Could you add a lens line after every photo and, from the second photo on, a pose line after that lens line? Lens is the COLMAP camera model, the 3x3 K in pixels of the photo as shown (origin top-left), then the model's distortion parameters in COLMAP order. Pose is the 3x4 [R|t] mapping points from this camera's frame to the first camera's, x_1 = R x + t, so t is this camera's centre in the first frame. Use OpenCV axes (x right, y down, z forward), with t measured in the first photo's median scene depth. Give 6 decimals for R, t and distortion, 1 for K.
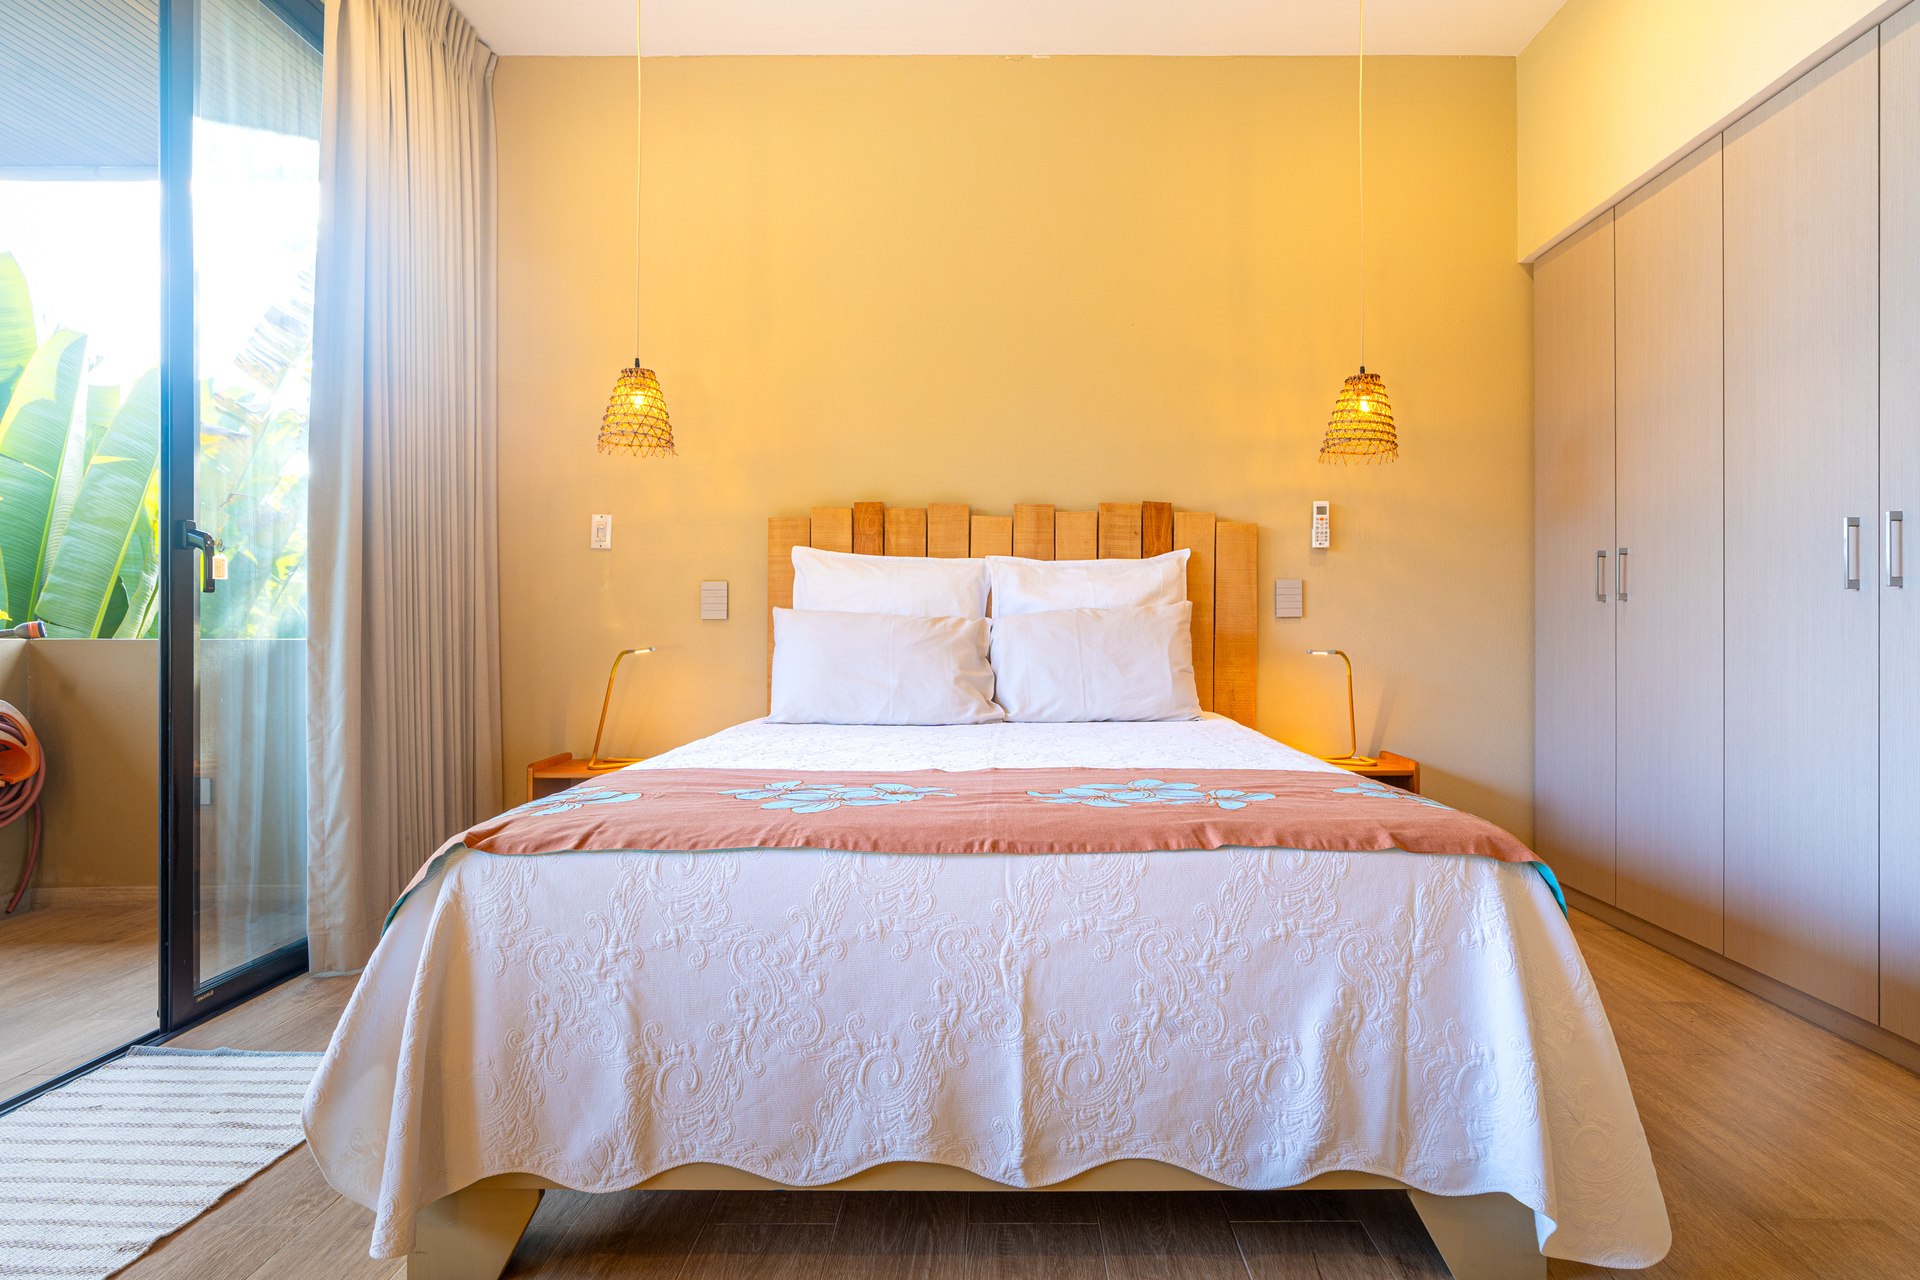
lens RADIAL K [[1064.2, 0, 964.1], [0, 1064.2, 637.6], [0, 0, 1]] dist [-0.011759, 0.001861]
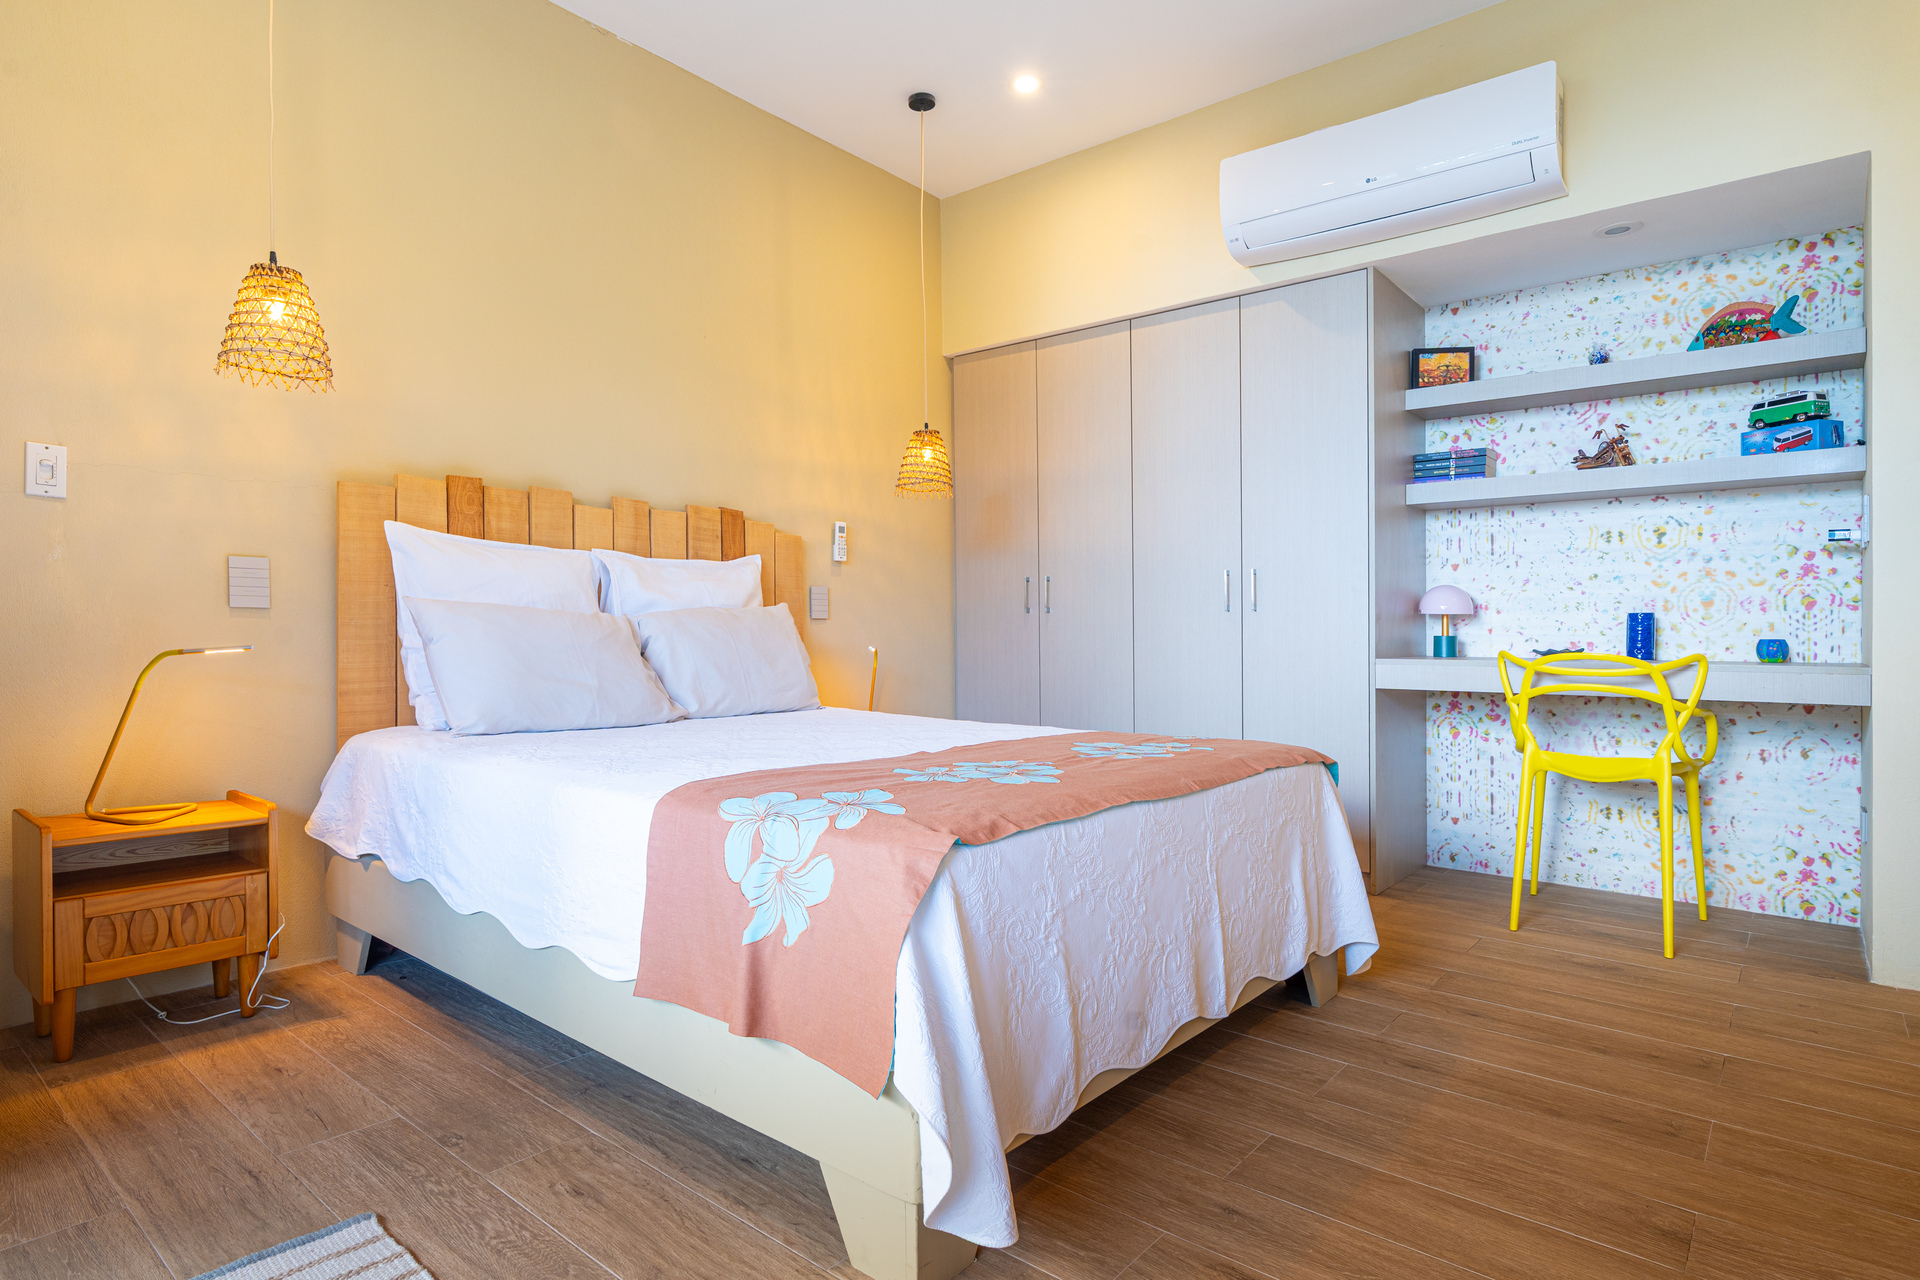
lens RADIAL K [[1064.2, 0, 963.9], [0, 1064.2, 641.1], [0, 0, 1]] dist [-0.011759, 0.001861]
pose [[0.620752, 0.001578, 0.784005, -0.584756], [-0.005528, 0.999982, 0.002364, 0.001825], [-0.783987, -0.005802, 0.620750, 0.171966]]
